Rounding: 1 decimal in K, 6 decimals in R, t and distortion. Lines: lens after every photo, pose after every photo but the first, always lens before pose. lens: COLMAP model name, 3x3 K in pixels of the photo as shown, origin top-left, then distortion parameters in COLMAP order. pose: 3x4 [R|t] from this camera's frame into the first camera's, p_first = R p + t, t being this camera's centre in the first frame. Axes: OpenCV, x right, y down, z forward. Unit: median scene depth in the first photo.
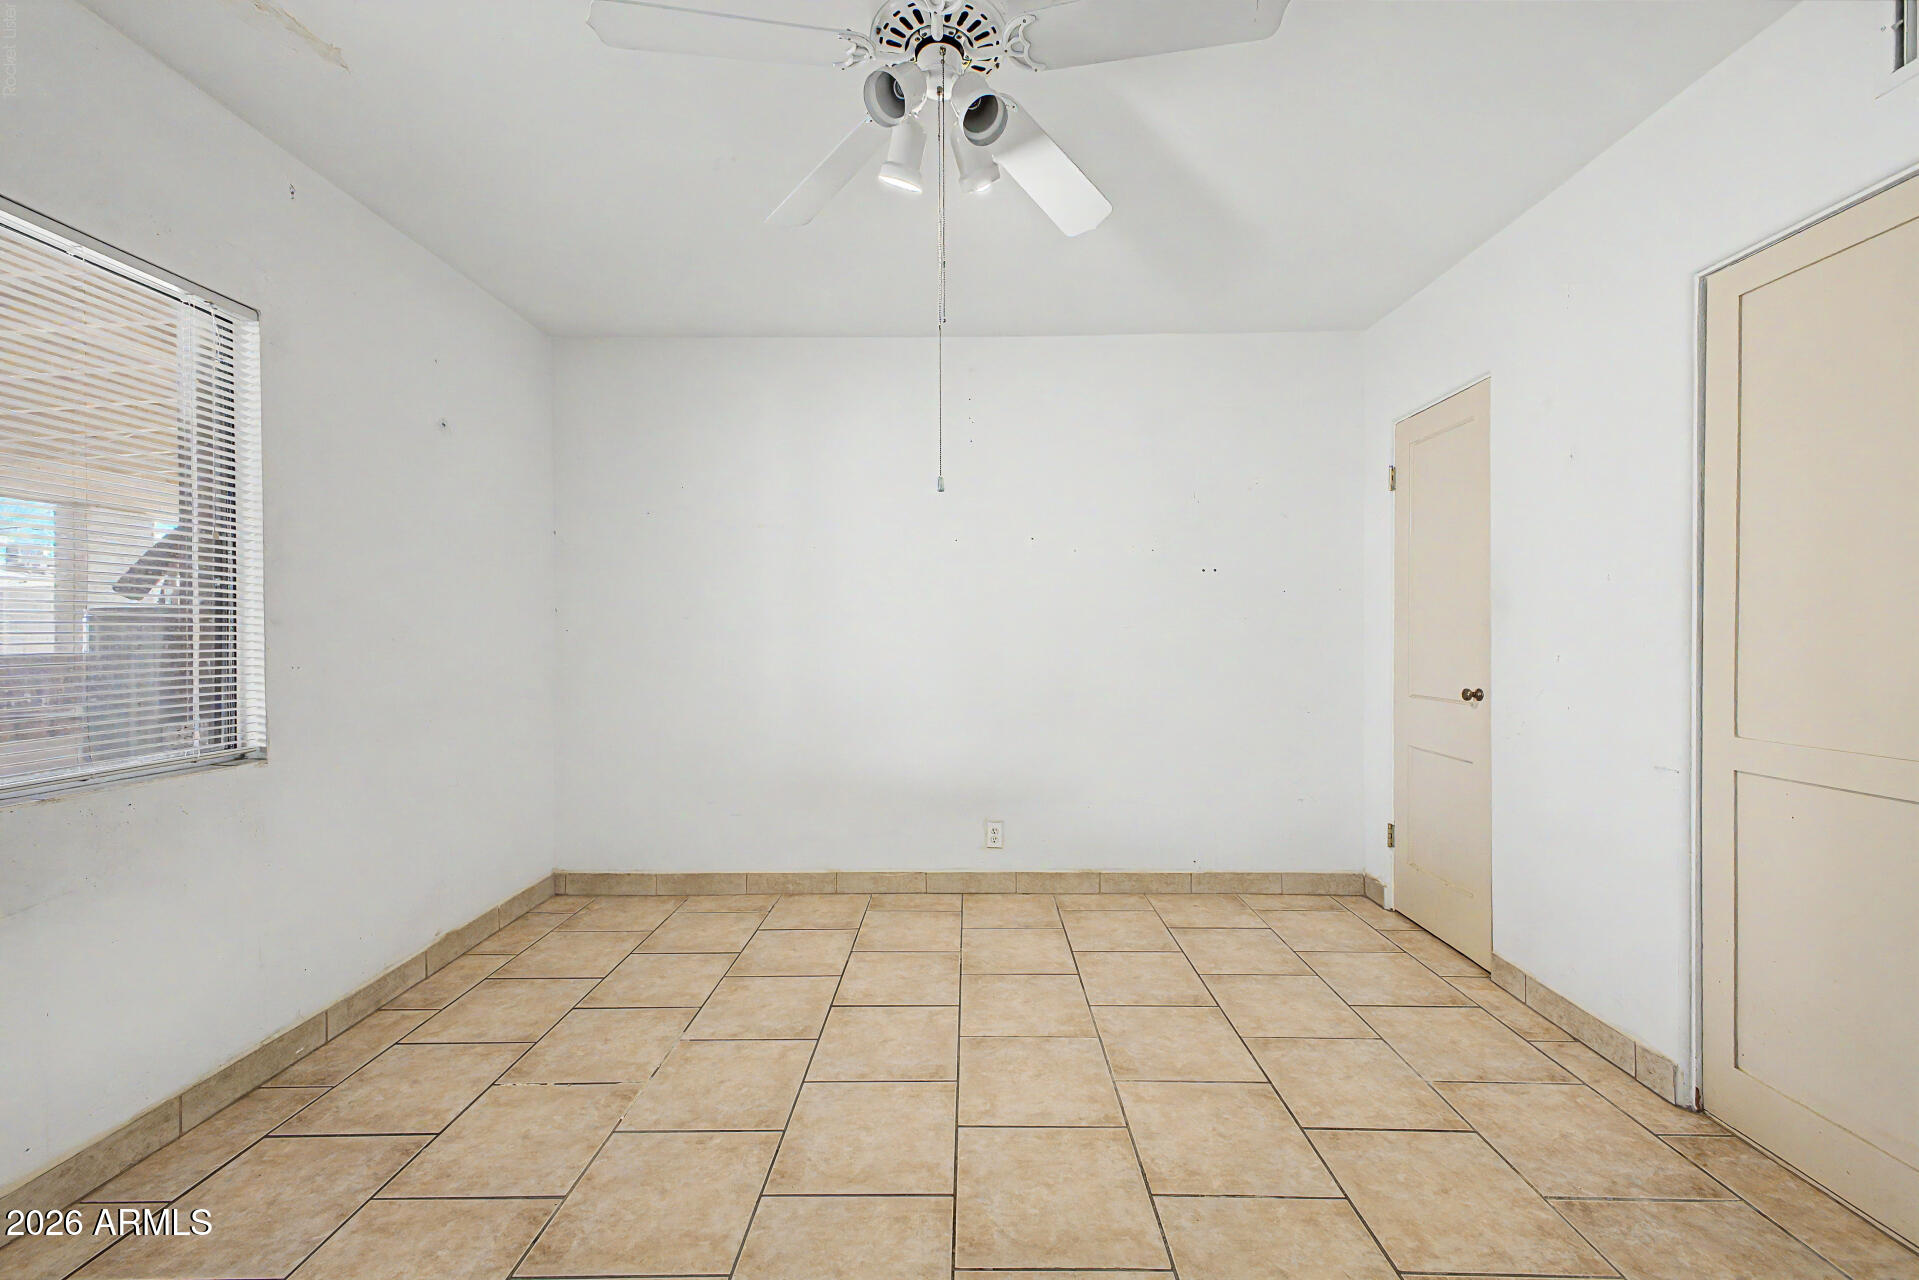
lens RADIAL K [[765.9, 0, 959.5], [0, 765.9, 640.0], [0, 0, 1]] dist [0.041577, -0.014197]
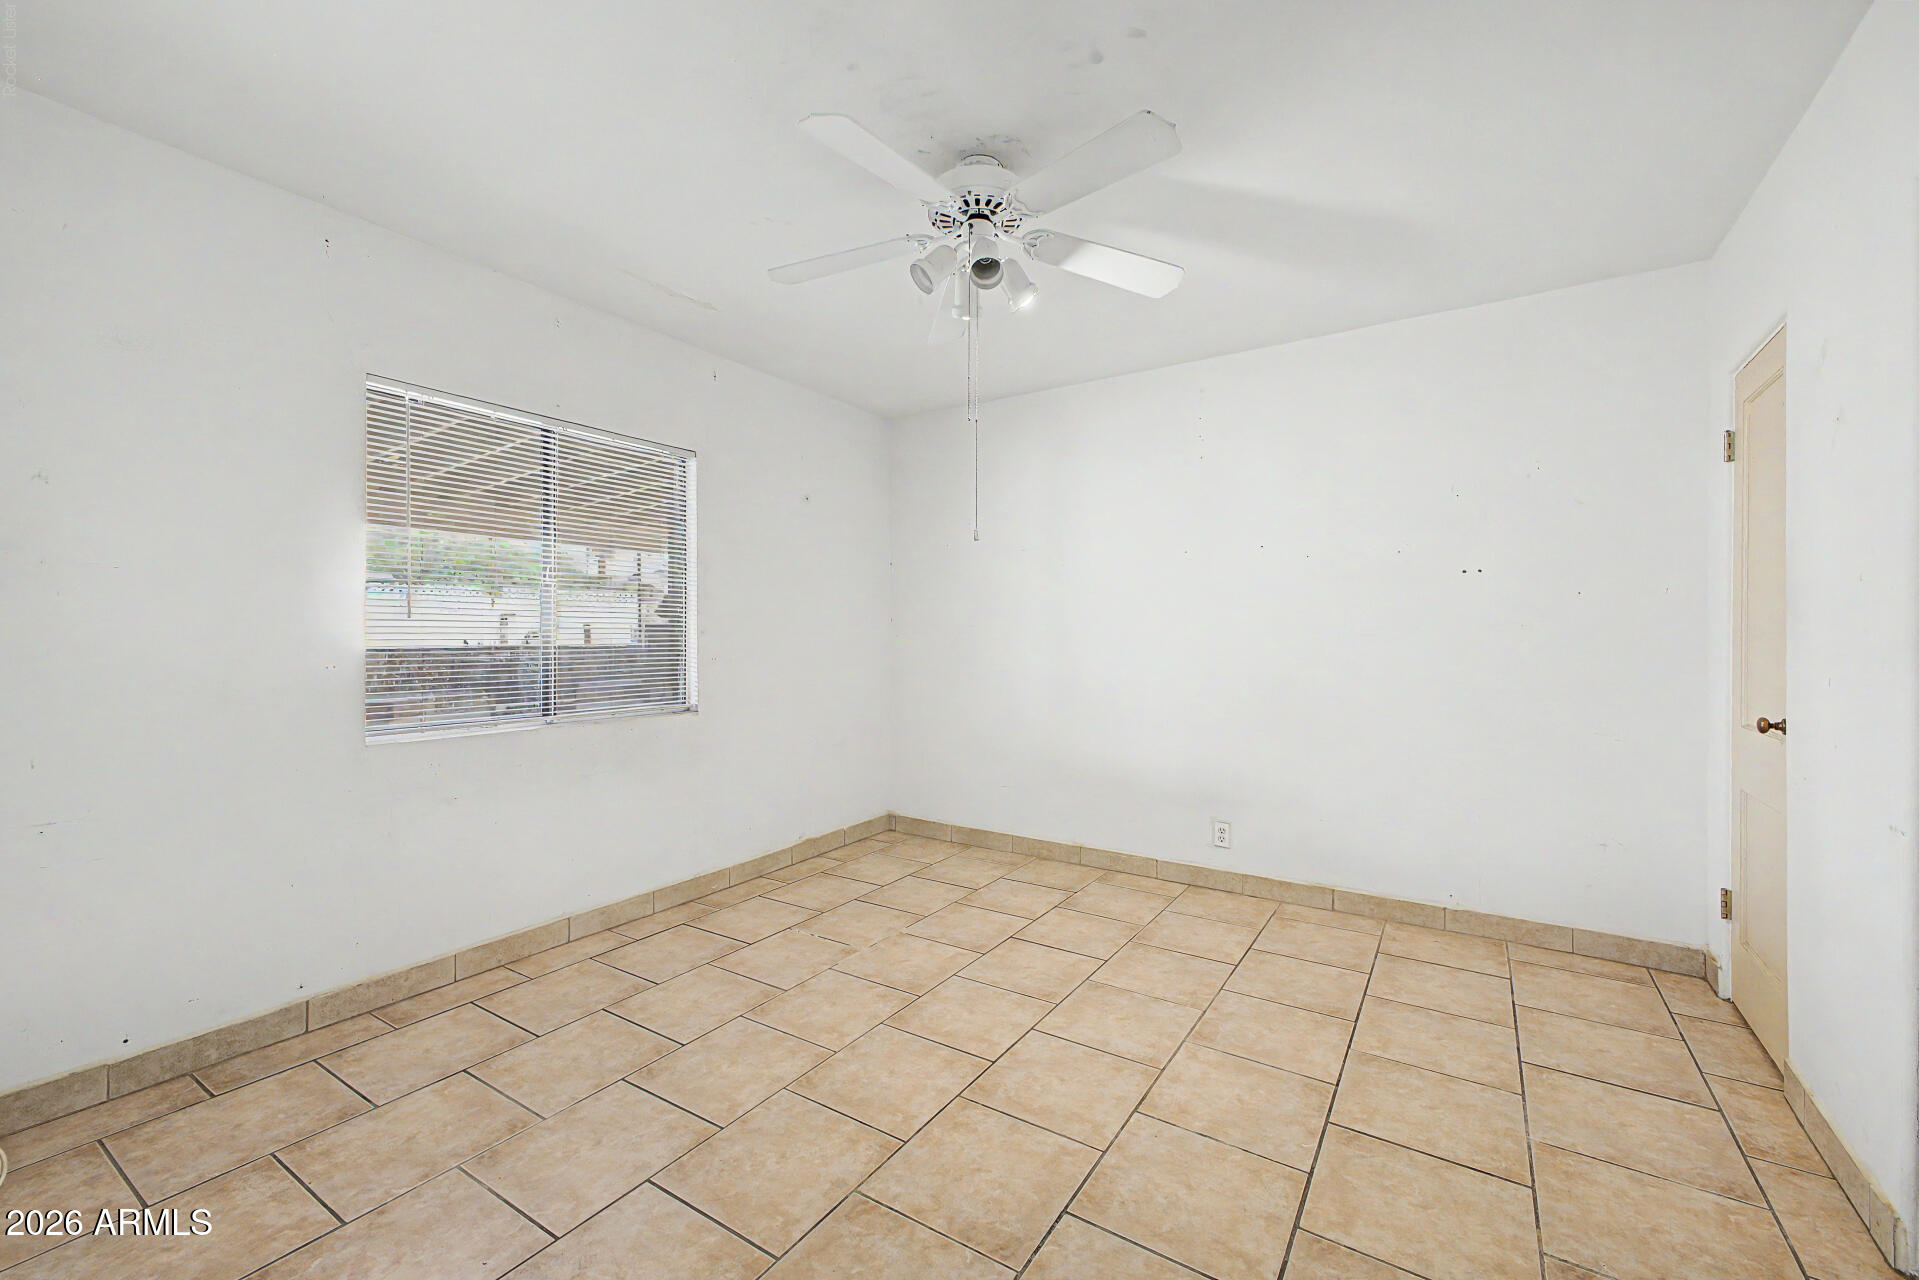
lens RADIAL K [[765.9, 0, 959.5], [0, 765.9, 640.0], [0, 0, 1]] dist [0.041577, -0.014197]
pose [[0.847203, 0.007854, -0.531212, 0.375798], [-0.008529, 0.999963, 0.001181, -0.009461], [0.531201, 0.003531, 0.847238, -0.095364]]
